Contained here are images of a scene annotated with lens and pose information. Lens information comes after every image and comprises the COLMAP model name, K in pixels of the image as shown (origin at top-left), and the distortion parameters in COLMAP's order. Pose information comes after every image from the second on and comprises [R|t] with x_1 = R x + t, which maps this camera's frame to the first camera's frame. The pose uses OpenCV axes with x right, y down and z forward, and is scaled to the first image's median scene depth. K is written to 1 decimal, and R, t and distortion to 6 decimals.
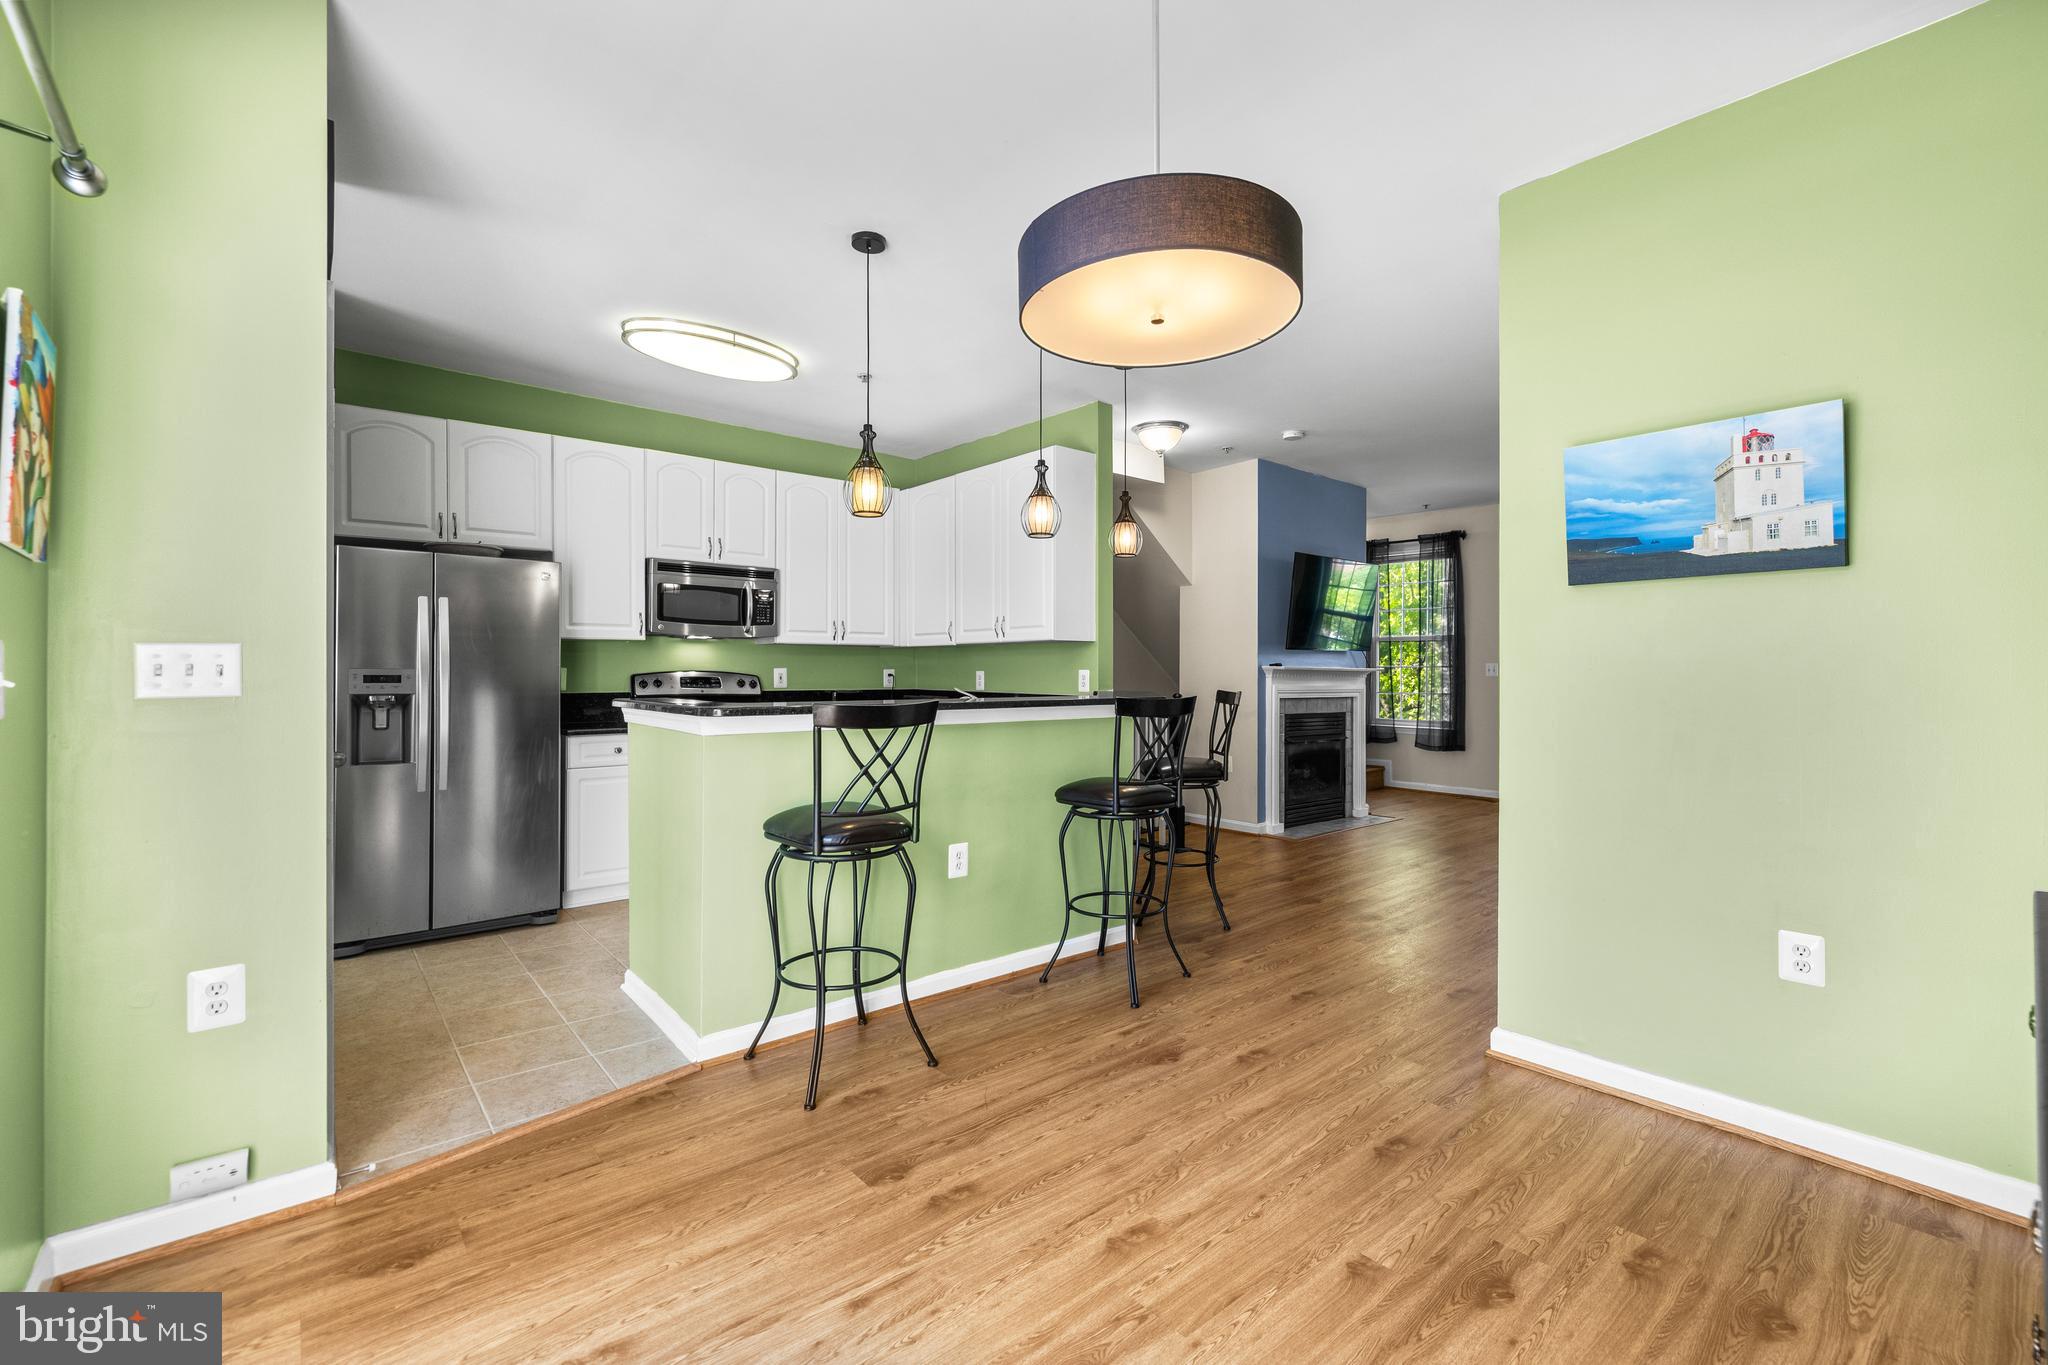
lens RADIAL K [[875.1, 0, 1050.6], [0, 875.1, 673.8], [0, 0, 1]] dist [0.007699, -0.000089]
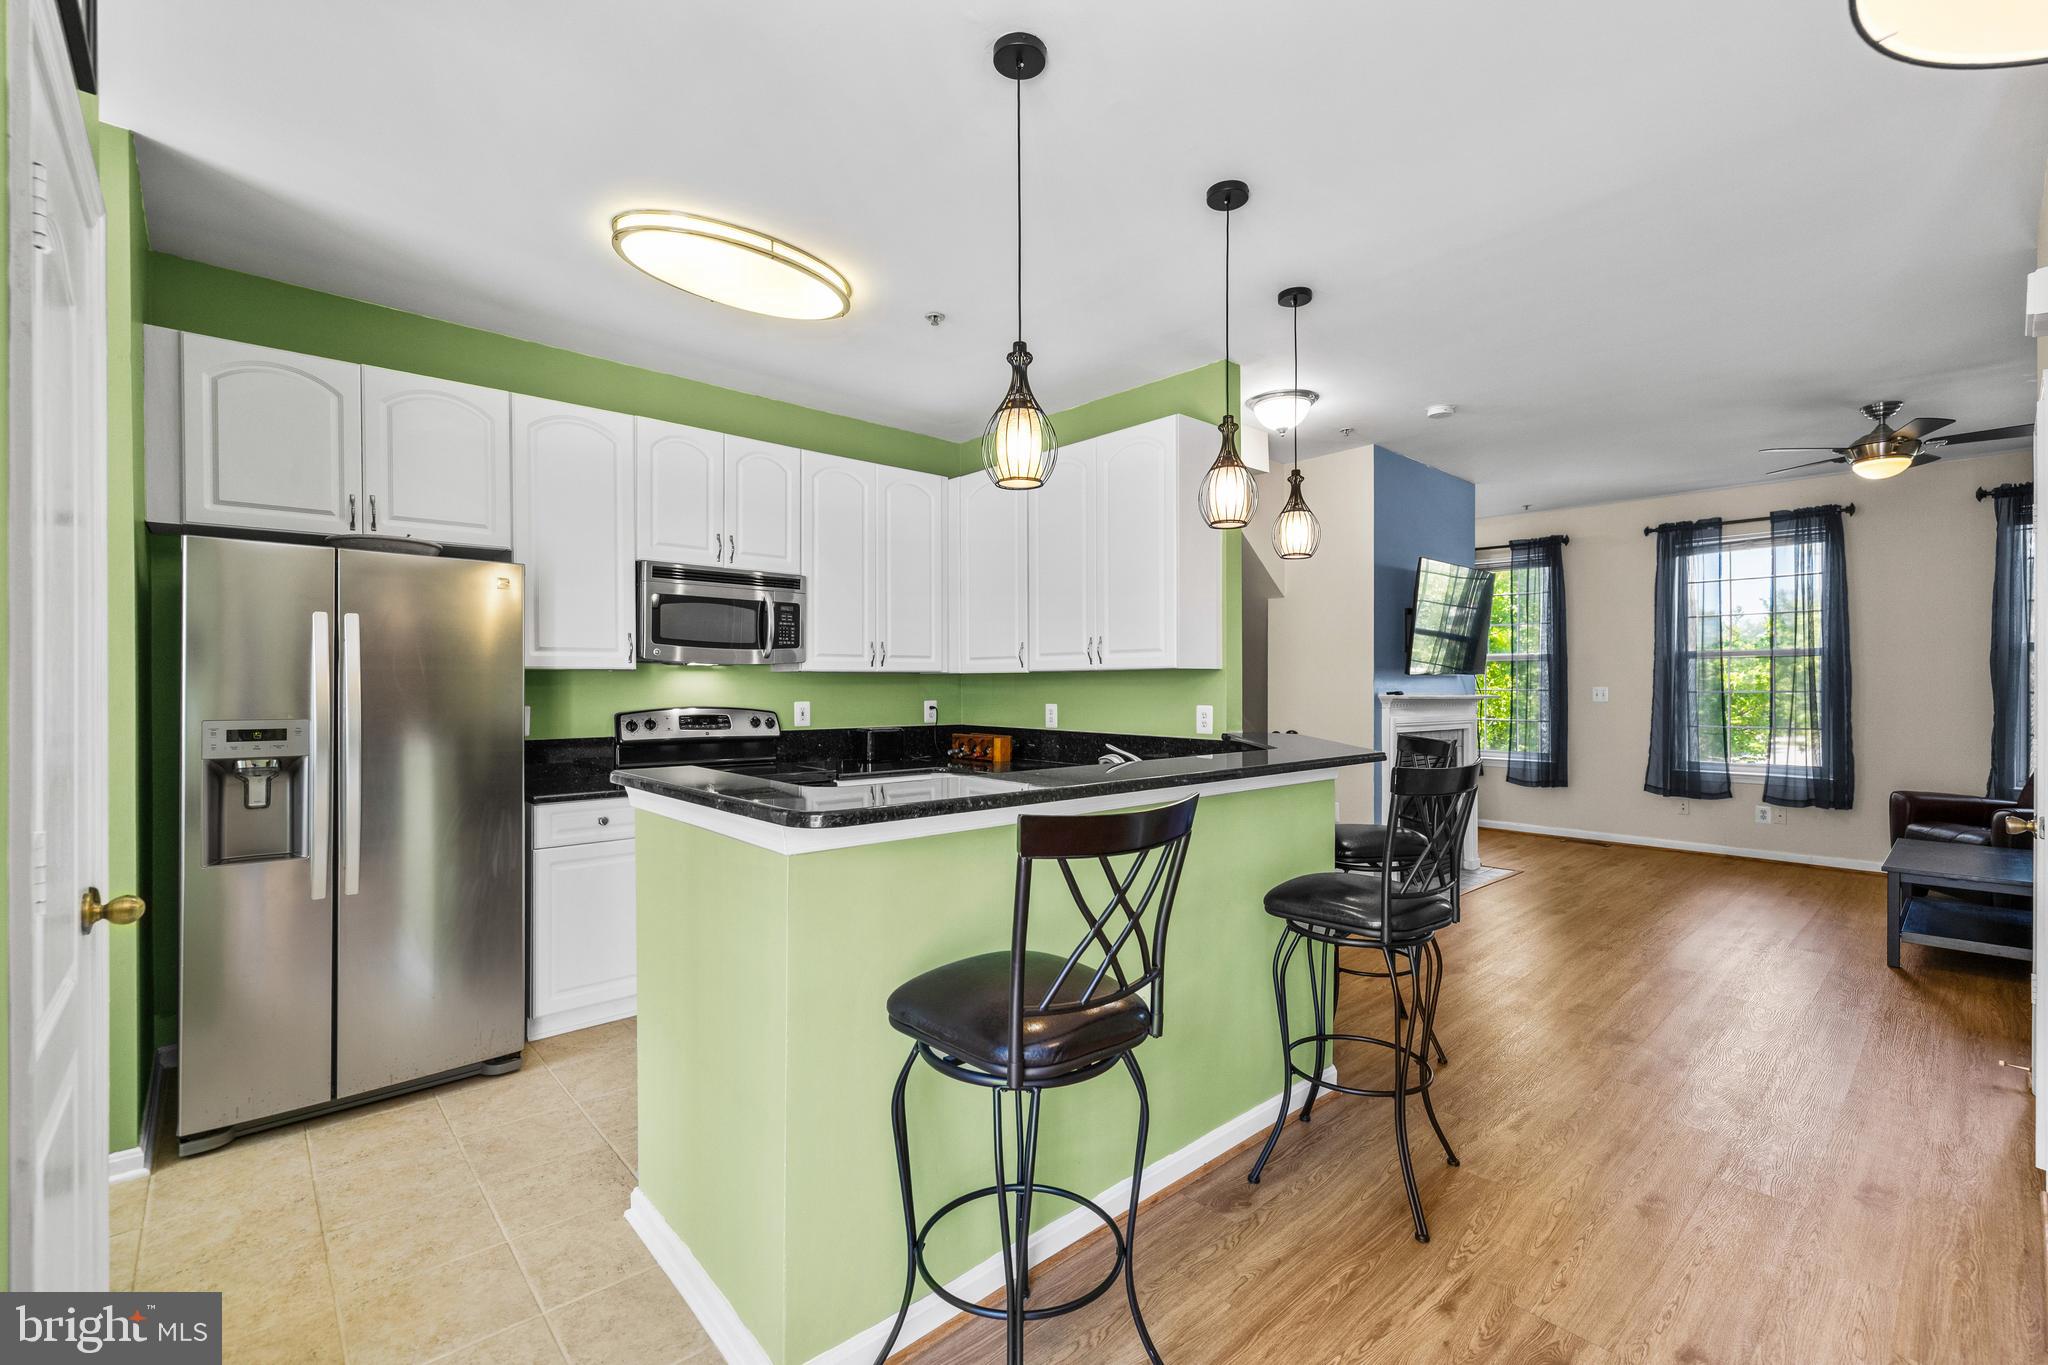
lens RADIAL K [[875.1, 0, 1040.2], [0, 875.1, 691.4], [0, 0, 1]] dist [0.007699, -0.000089]
pose [[0.999536, -0.002963, 0.030315, -0.172011], [0.002820, 0.999985, 0.004760, -0.027628], [-0.030329, -0.004672, 0.999529, 0.292337]]
